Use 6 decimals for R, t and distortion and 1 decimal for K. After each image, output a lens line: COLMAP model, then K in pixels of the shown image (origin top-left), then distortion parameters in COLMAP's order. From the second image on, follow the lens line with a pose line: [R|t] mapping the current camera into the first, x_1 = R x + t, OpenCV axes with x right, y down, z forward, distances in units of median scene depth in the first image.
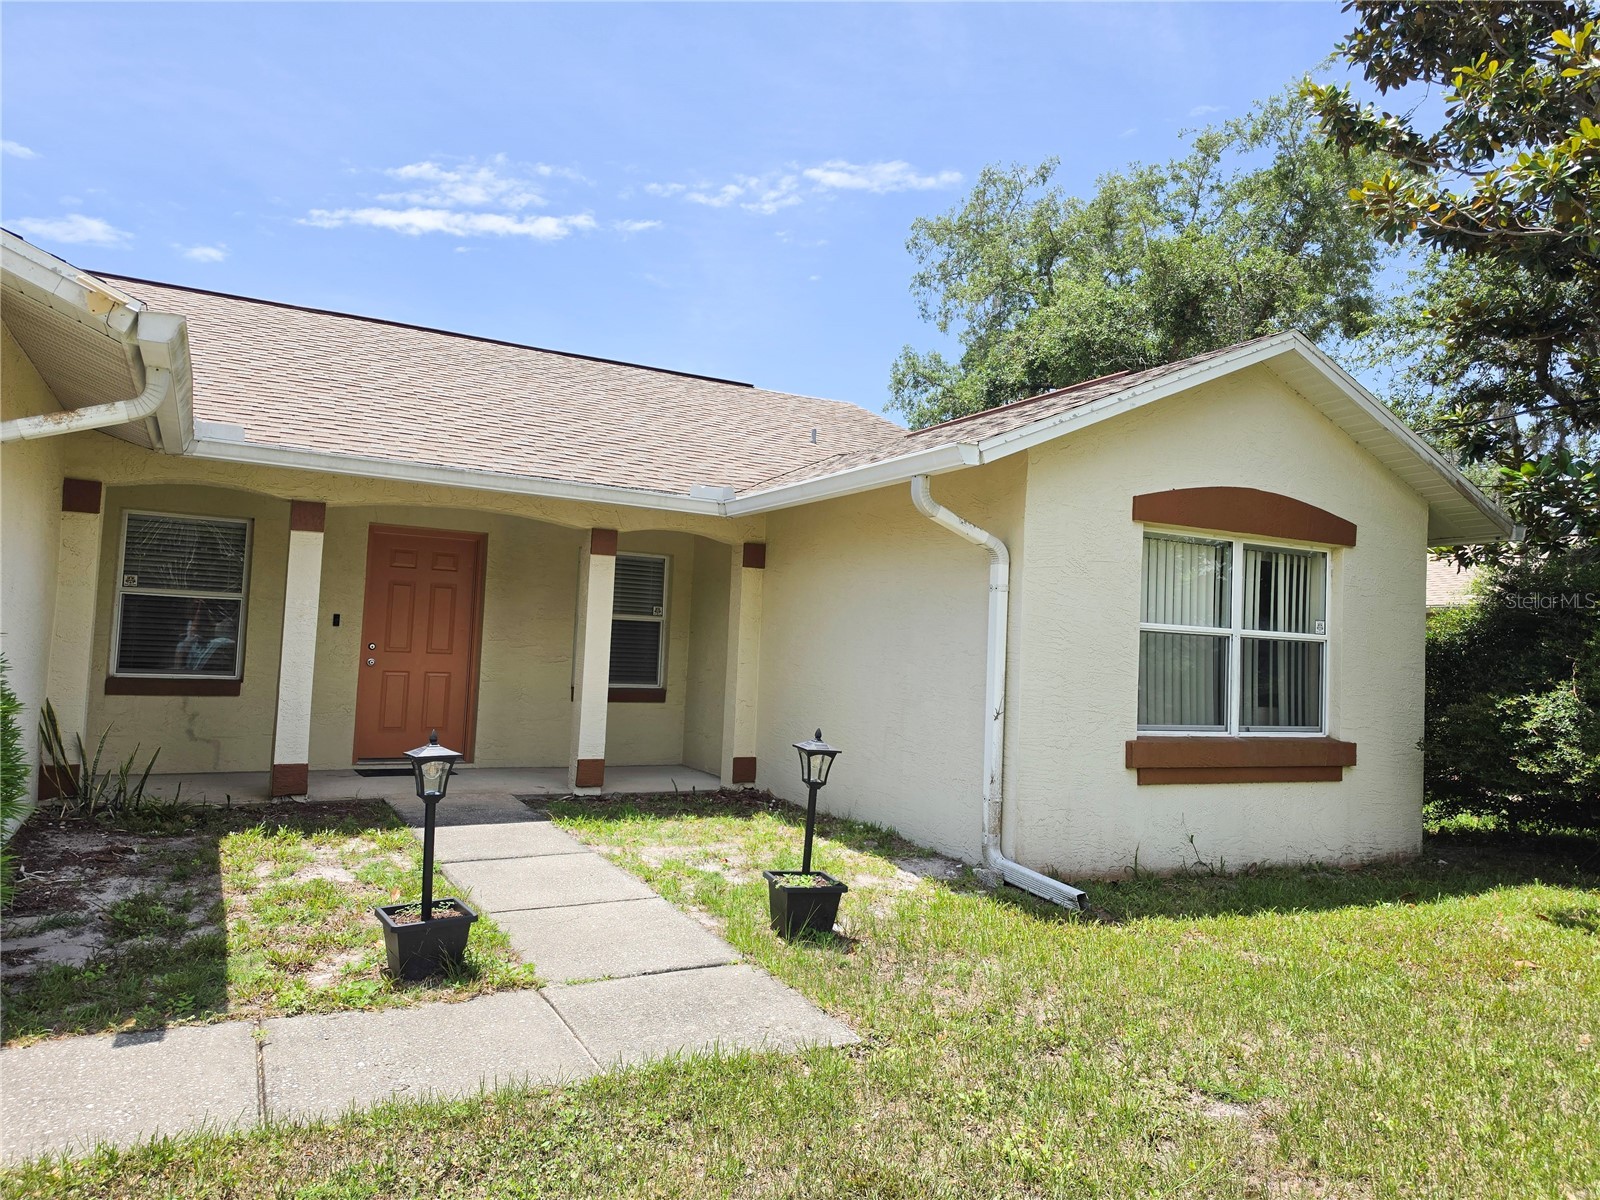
lens RADIAL K [[1056.3, 0, 800.0], [0, 1056.3, 600.0], [0, 0, 1]] dist [0.376083, -0.000208]
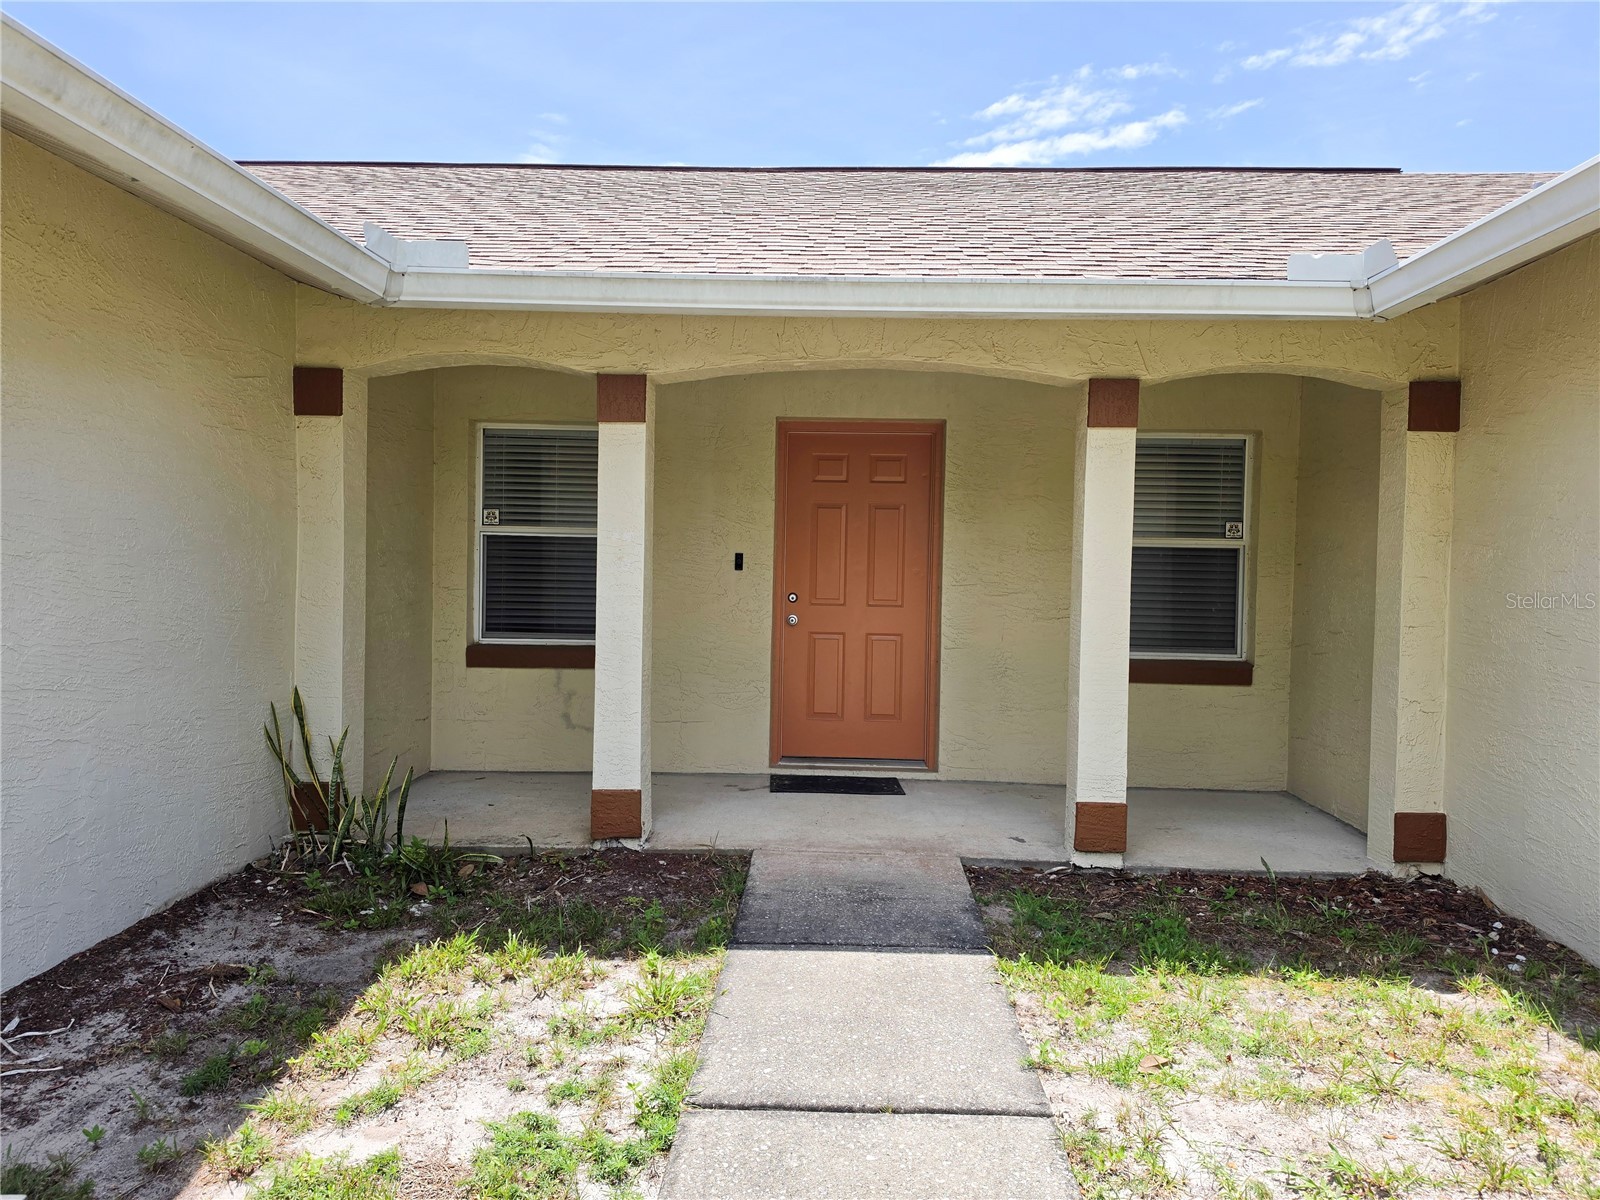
lens RADIAL K [[1011.4, 0, 800.0], [0, 1011.4, 600.0], [0, 0, 1]] dist [0.050334, -0.079913]
pose [[0.845812, -0.010822, -0.533372, -0.041383], [0.046113, 0.997535, 0.052885, 0.009266], [0.531485, -0.069326, 0.844226, 0.440984]]
